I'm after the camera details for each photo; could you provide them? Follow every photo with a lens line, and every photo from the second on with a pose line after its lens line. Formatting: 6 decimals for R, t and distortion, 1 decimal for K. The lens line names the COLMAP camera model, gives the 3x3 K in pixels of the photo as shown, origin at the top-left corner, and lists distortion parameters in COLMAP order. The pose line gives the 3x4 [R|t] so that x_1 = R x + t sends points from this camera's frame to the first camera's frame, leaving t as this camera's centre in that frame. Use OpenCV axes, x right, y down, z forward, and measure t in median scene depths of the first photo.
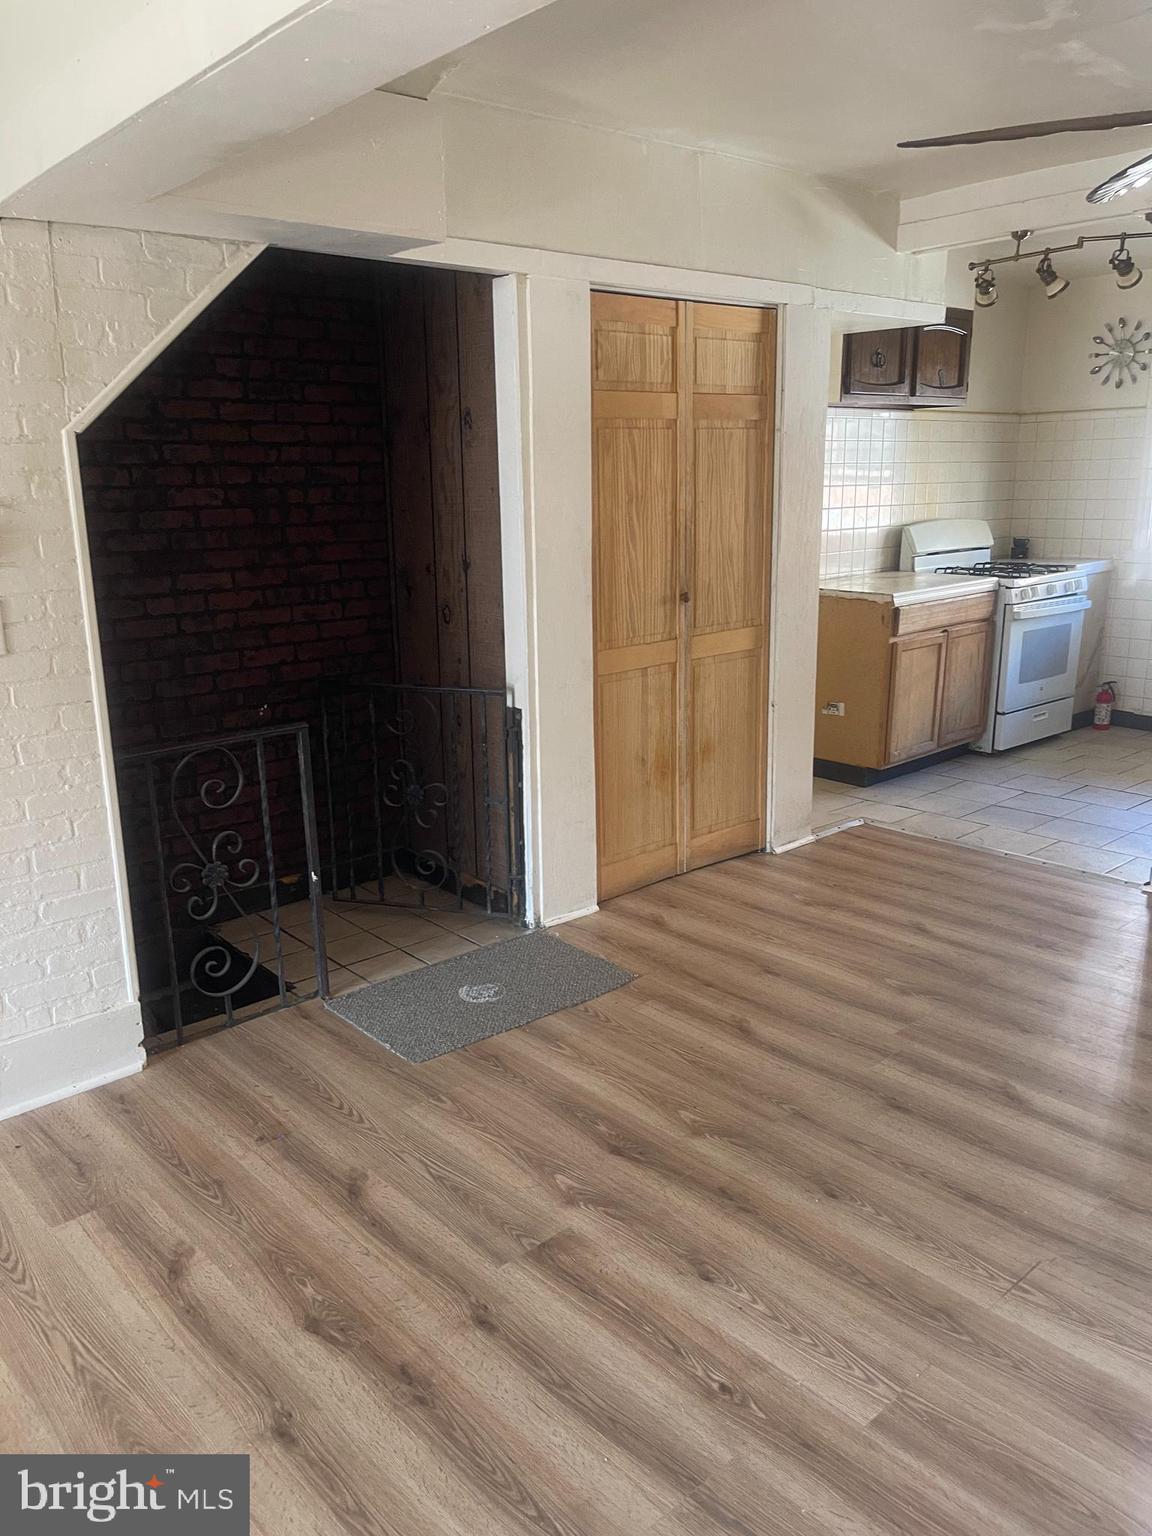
lens RADIAL K [[1160.7, 0, 573.9], [0, 1160.7, 777.9], [0, 0, 1]] dist [0.059407, -0.076360]
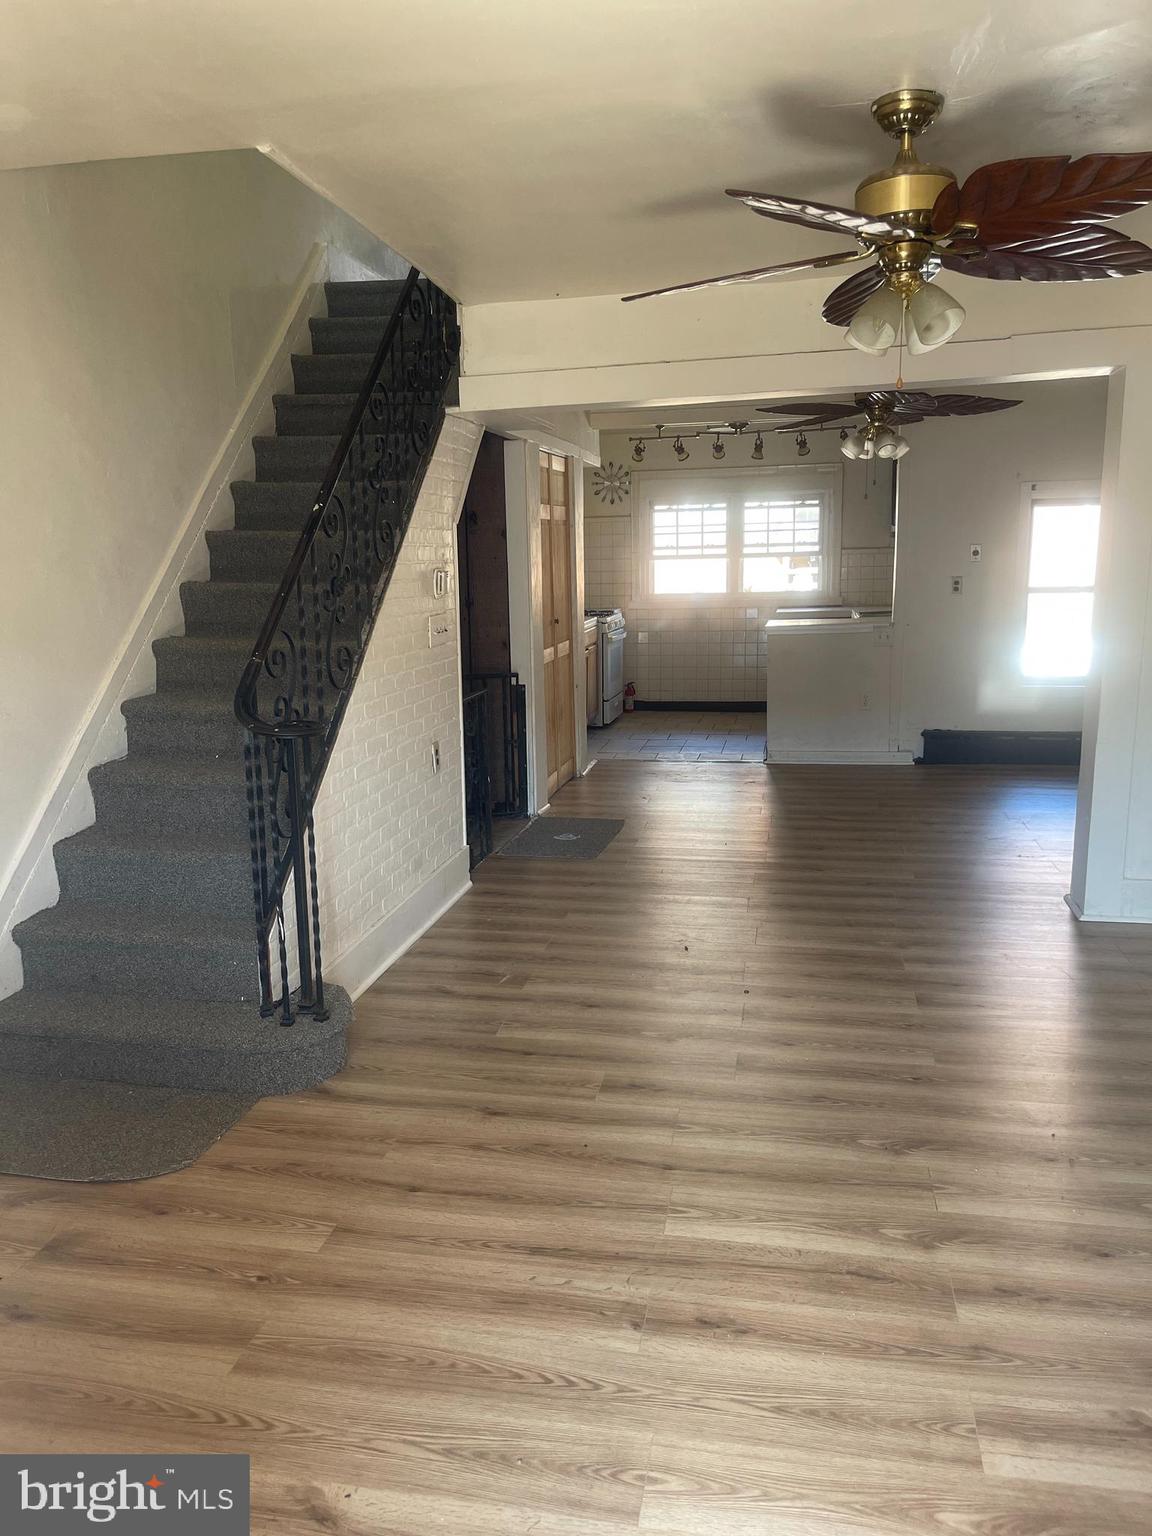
lens RADIAL K [[1150.8, 0, 570.0], [0, 1150.8, 764.2], [0, 0, 1]] dist [0.063128, -0.074644]
pose [[0.799597, -0.106277, 0.591058, -0.949381], [0.155451, 0.987300, -0.032772, 0.115739], [-0.580068, 0.118085, 0.805963, -0.366206]]
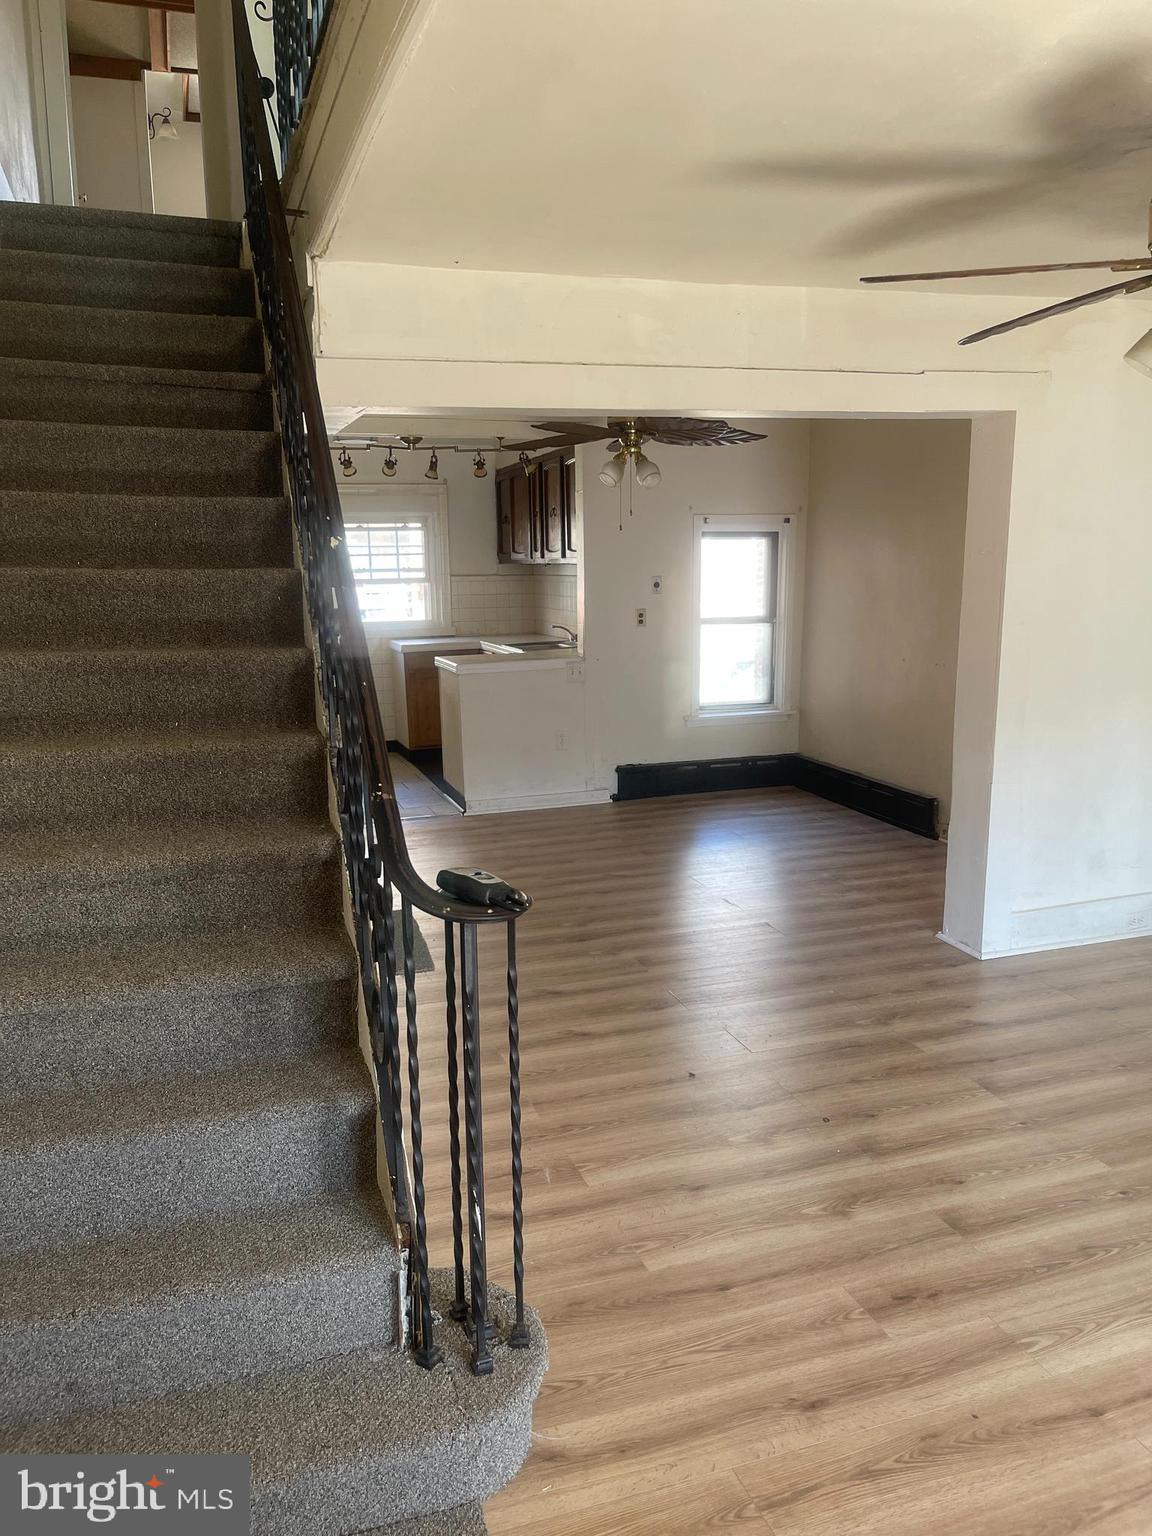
lens RADIAL K [[1149.3, 0, 581.8], [0, 1149.3, 774.8], [0, 0, 1]] dist [0.078114, -0.106922]
pose [[0.391386, -0.158002, 0.906561, -1.053028], [0.236322, 0.969367, 0.066922, -0.039258], [-0.889365, 0.188048, 0.416736, 0.124225]]
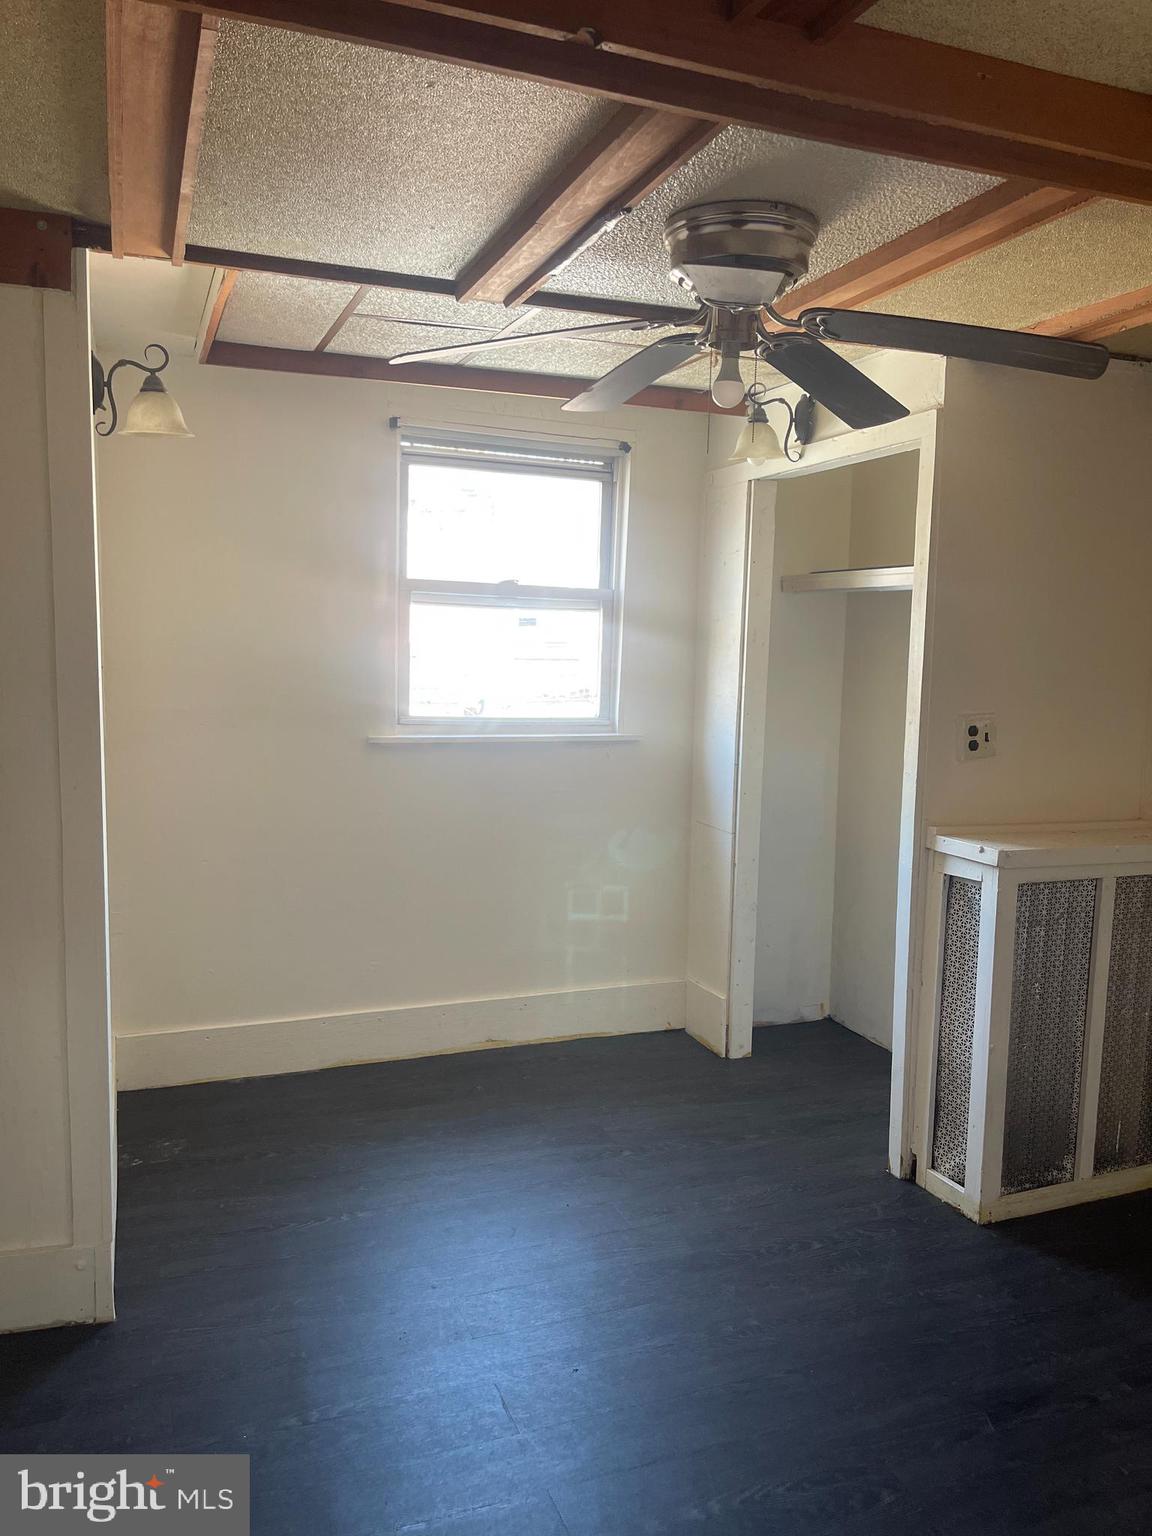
lens RADIAL K [[1150.8, 0, 570.0], [0, 1150.8, 764.2], [0, 0, 1]] dist [0.063128, -0.074644]
pose [[0.351916, -0.078403, 0.932742, 0.303869], [0.212352, 0.977191, 0.002020, -1.044987], [-0.911626, 0.197358, 0.360538, 1.111289]]
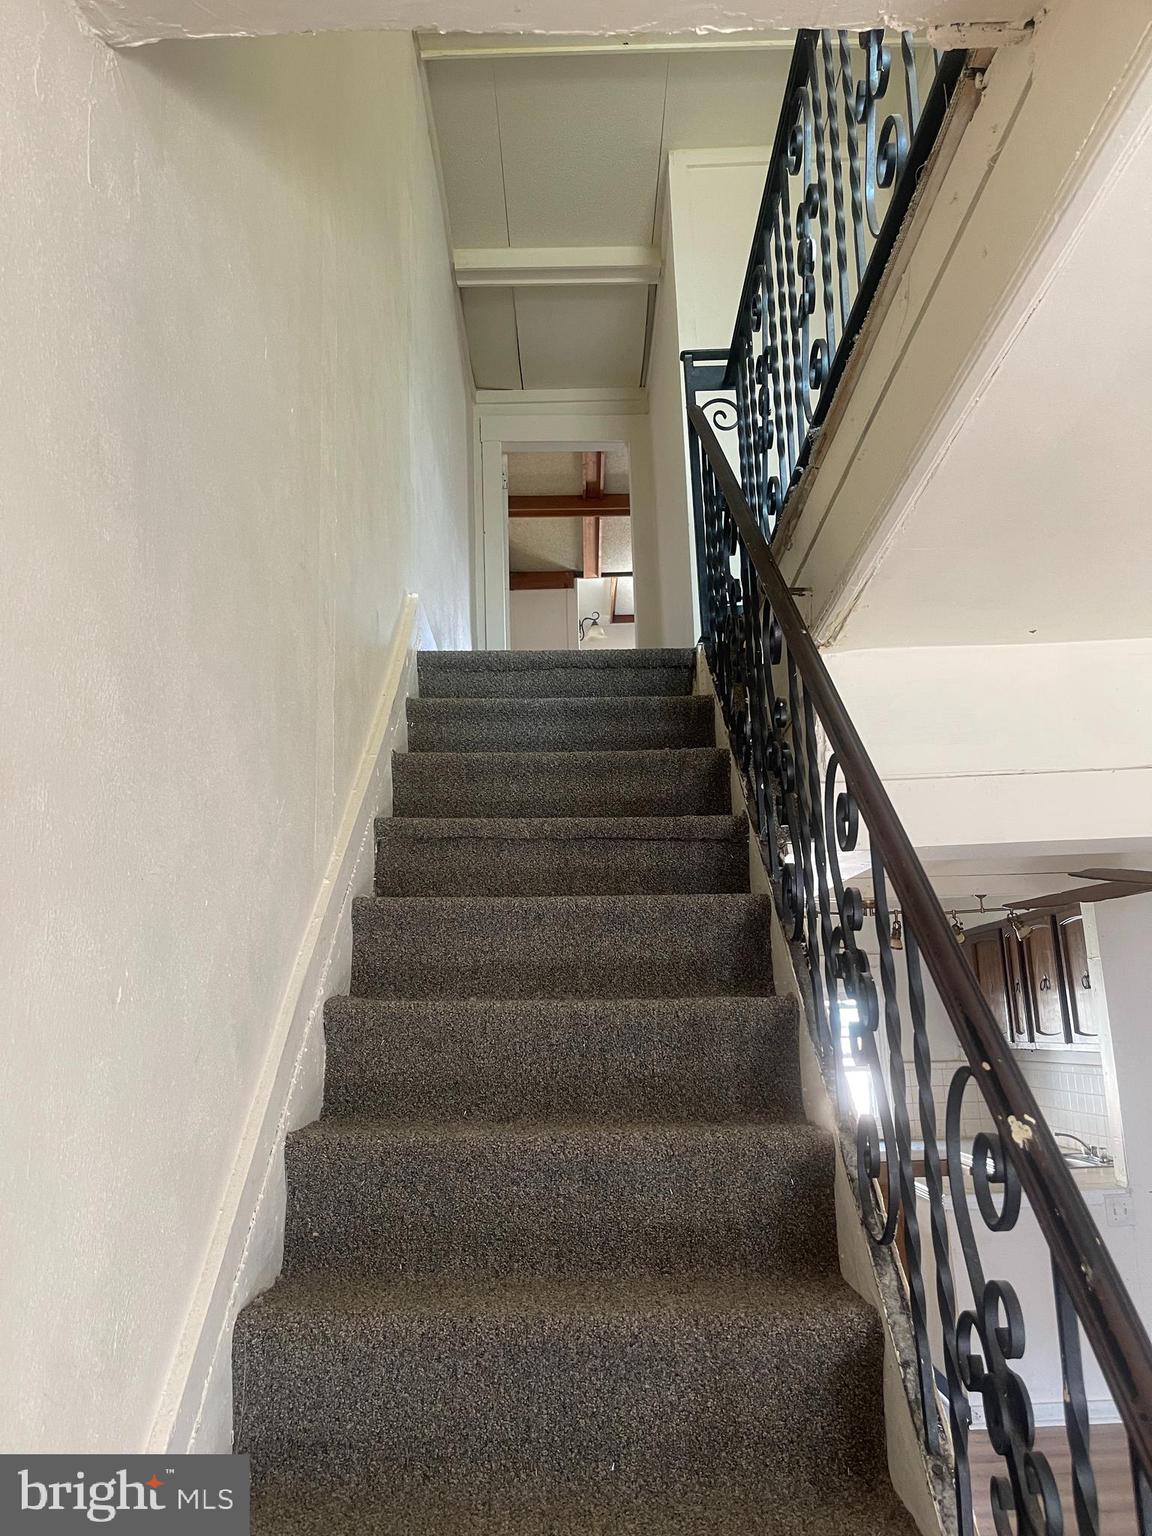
lens RADIAL K [[1160.7, 0, 573.9], [0, 1160.7, 777.9], [0, 0, 1]] dist [0.059407, -0.076360]
pose [[0.670721, 0.157333, 0.724831, -0.797599], [0.201618, 0.901771, -0.382308, -0.135637], [-0.713781, 0.402561, 0.573115, 0.357678]]
